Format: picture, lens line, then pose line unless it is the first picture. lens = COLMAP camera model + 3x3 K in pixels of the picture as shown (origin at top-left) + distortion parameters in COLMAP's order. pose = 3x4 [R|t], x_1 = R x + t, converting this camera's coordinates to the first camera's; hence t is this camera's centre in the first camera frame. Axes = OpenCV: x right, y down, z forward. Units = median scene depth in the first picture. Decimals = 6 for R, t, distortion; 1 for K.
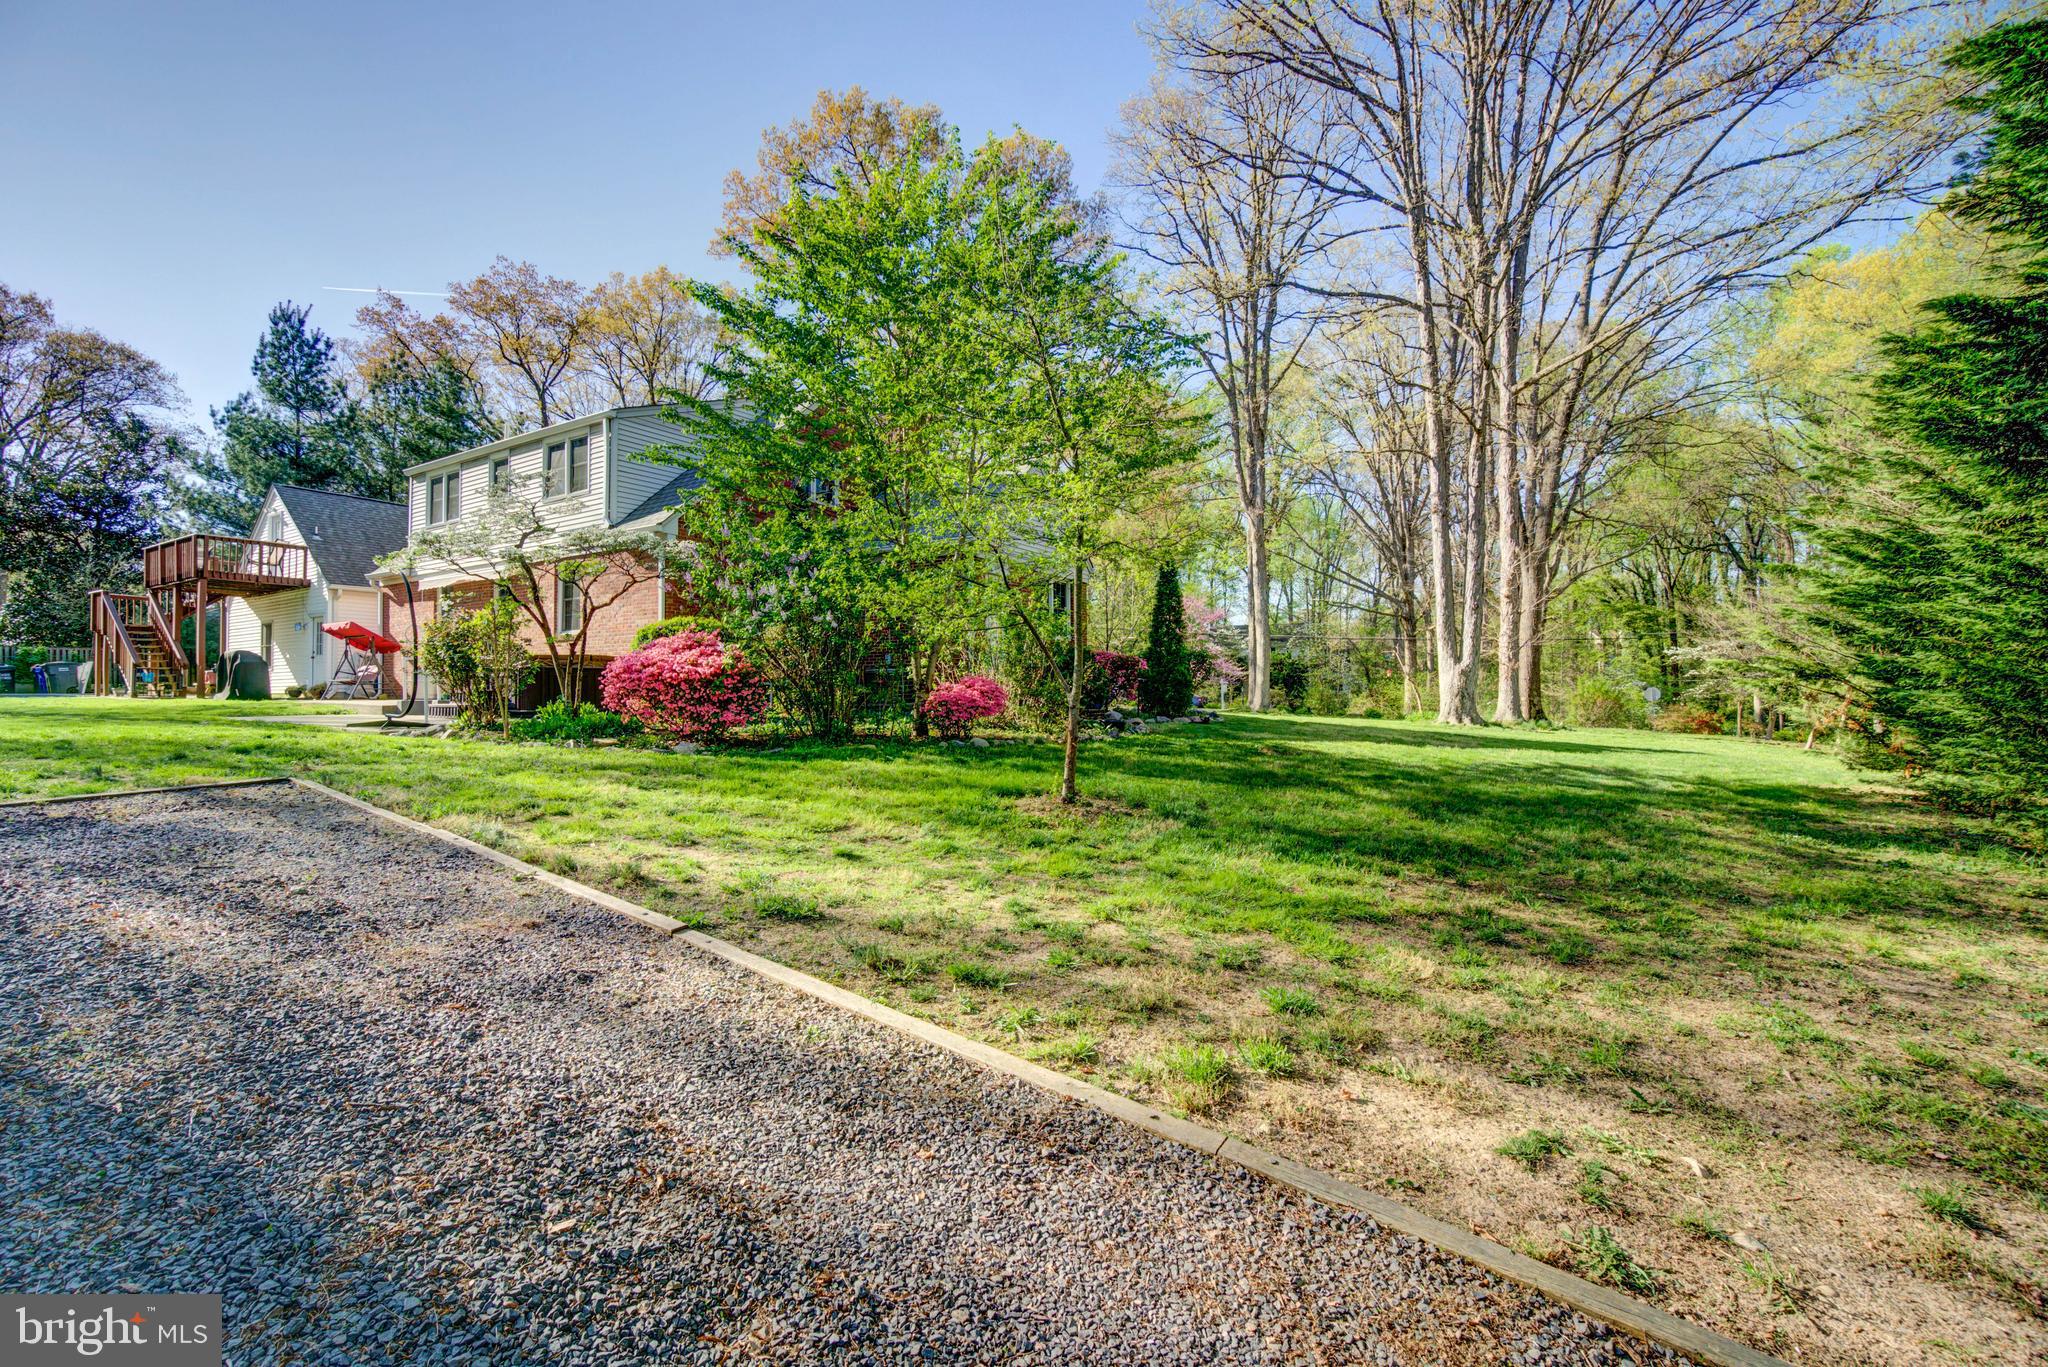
lens RADIAL K [[904.1, 0, 1014.0], [0, 904.1, 672.9], [0, 0, 1]] dist [-0.064674, 0.023980]
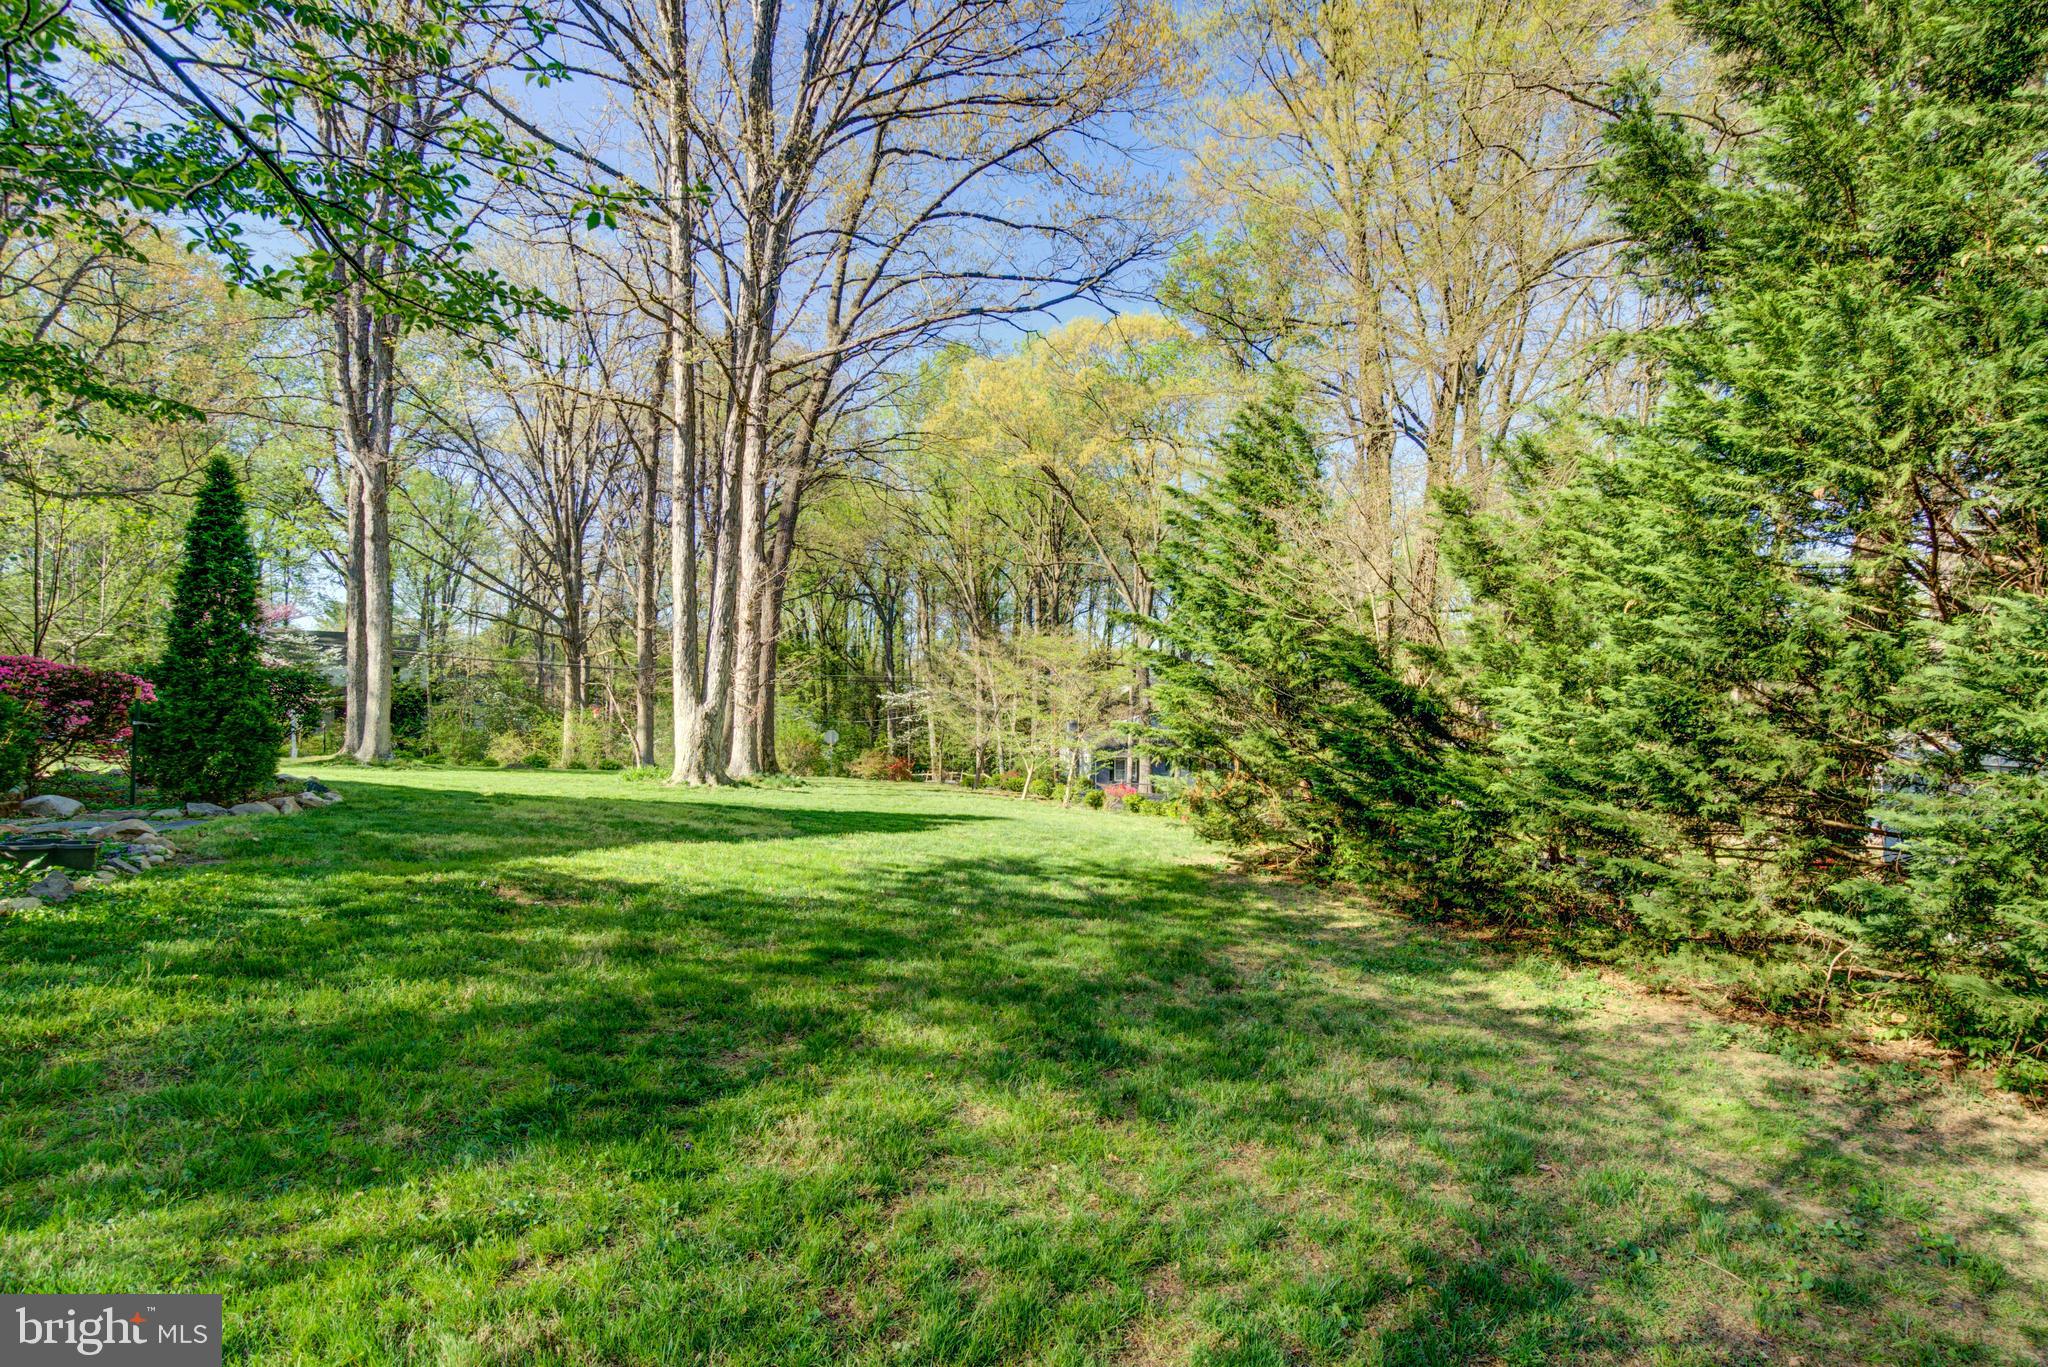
lens RADIAL K [[964.2, 0, 1095.3], [0, 964.2, 741.6], [0, 0, 1]] dist [-0.073519, 0.027875]
pose [[0.575860, 0.000653, 0.817548, 0.029410], [-0.032727, 0.999217, 0.022254, -0.008196], [-0.816893, -0.039571, 0.575430, 0.258852]]
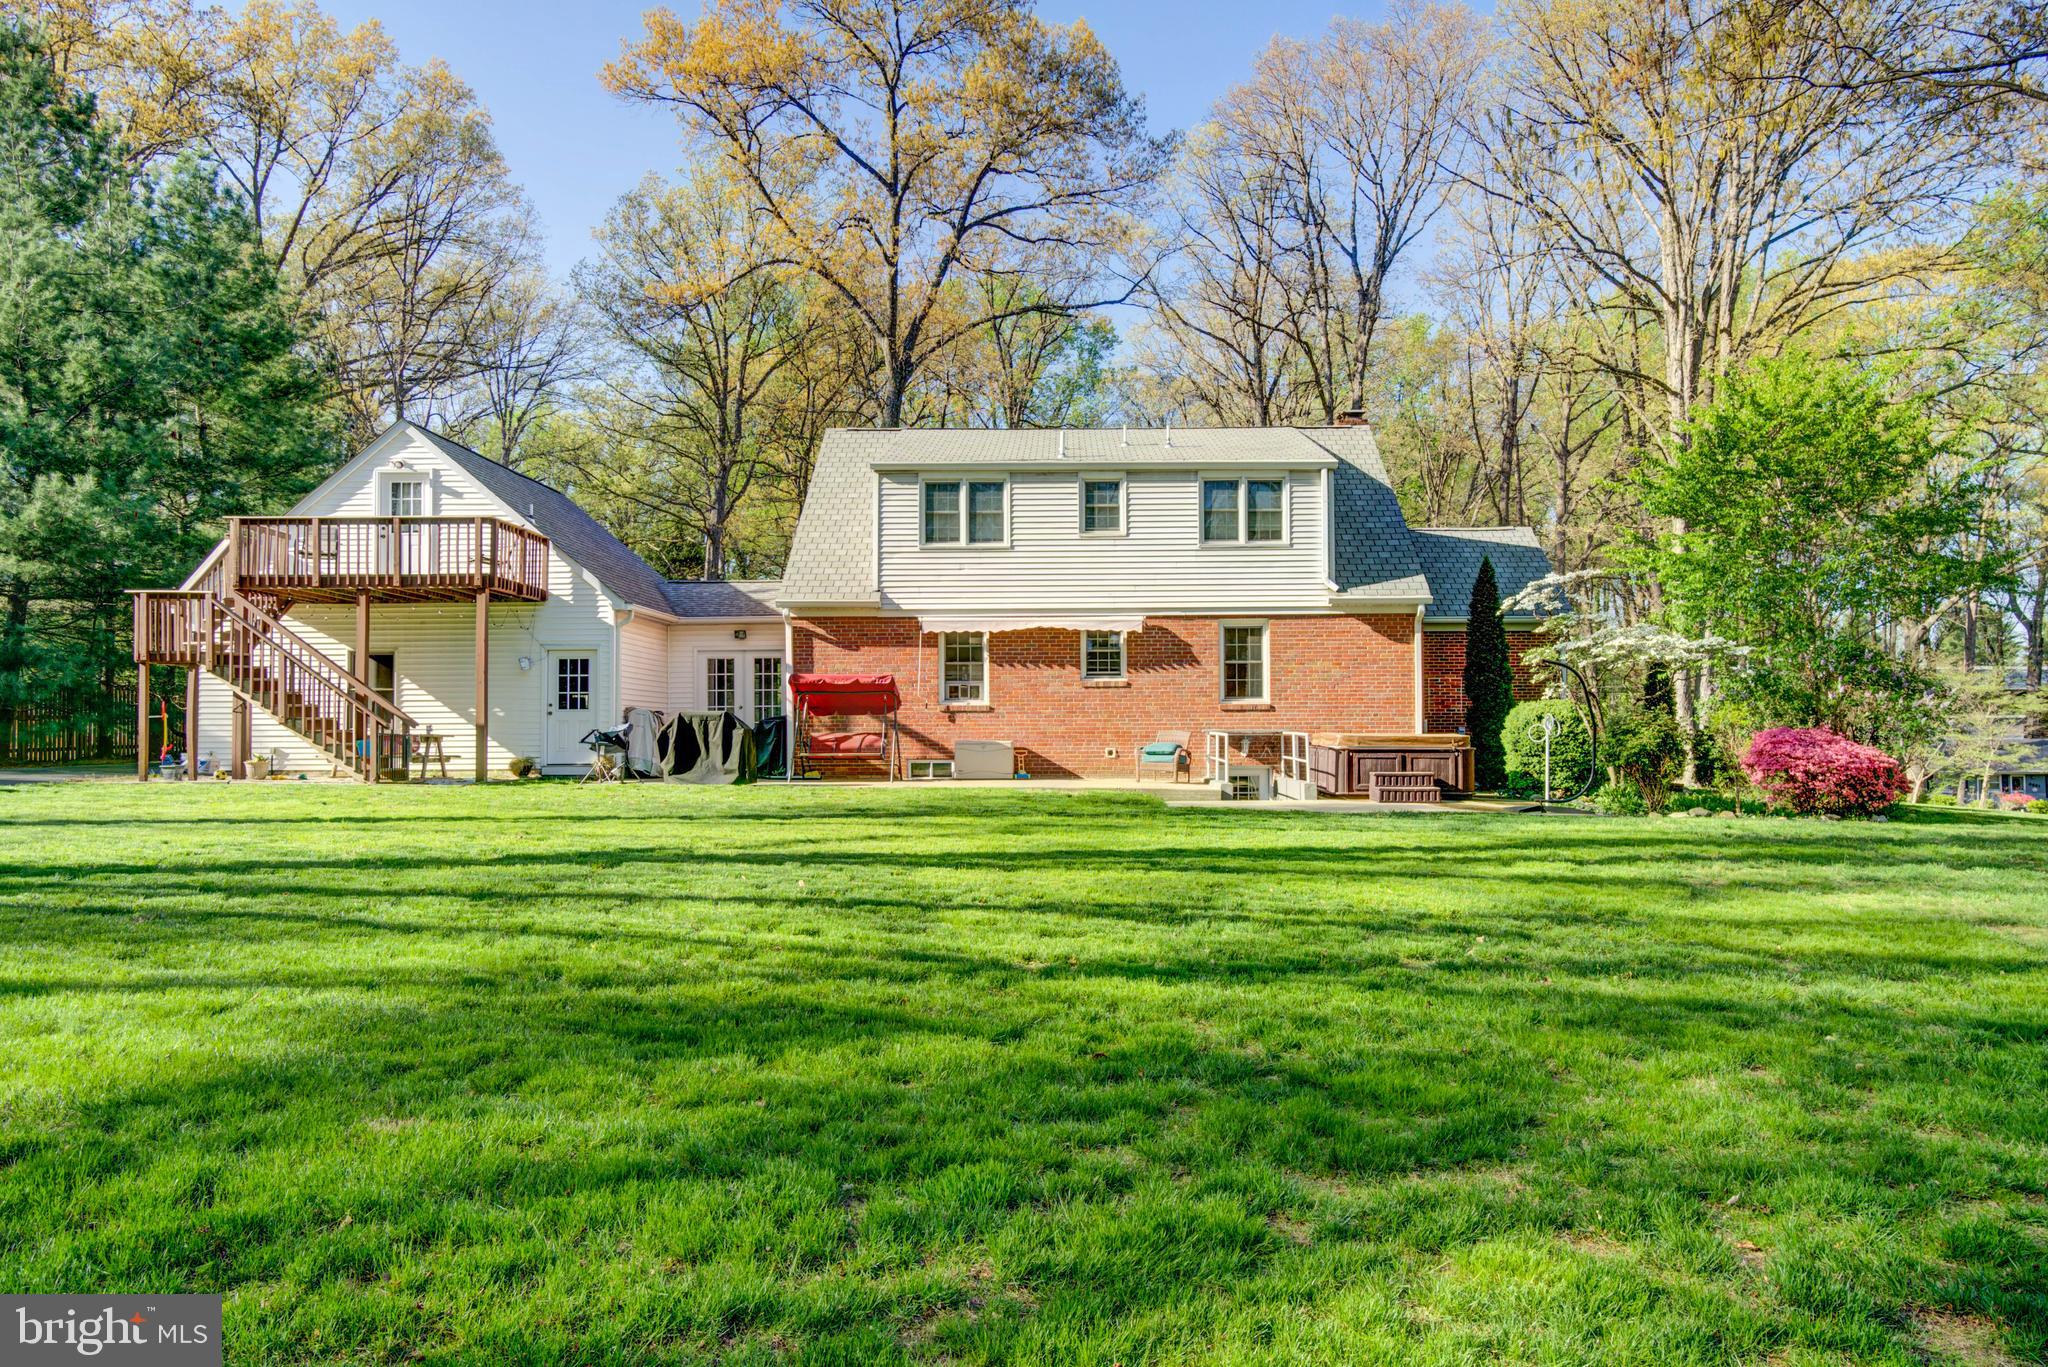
lens RADIAL K [[1406.5, 0, 1067.2], [0, 1406.5, 687.1], [0, 0, 1]] dist [0.008708, 0.003864]
pose [[0.854086, 0.019930, 0.519749, -1.053499], [-0.014298, 0.999788, -0.014841, -0.028014], [-0.519935, 0.005244, 0.854190, -0.067849]]
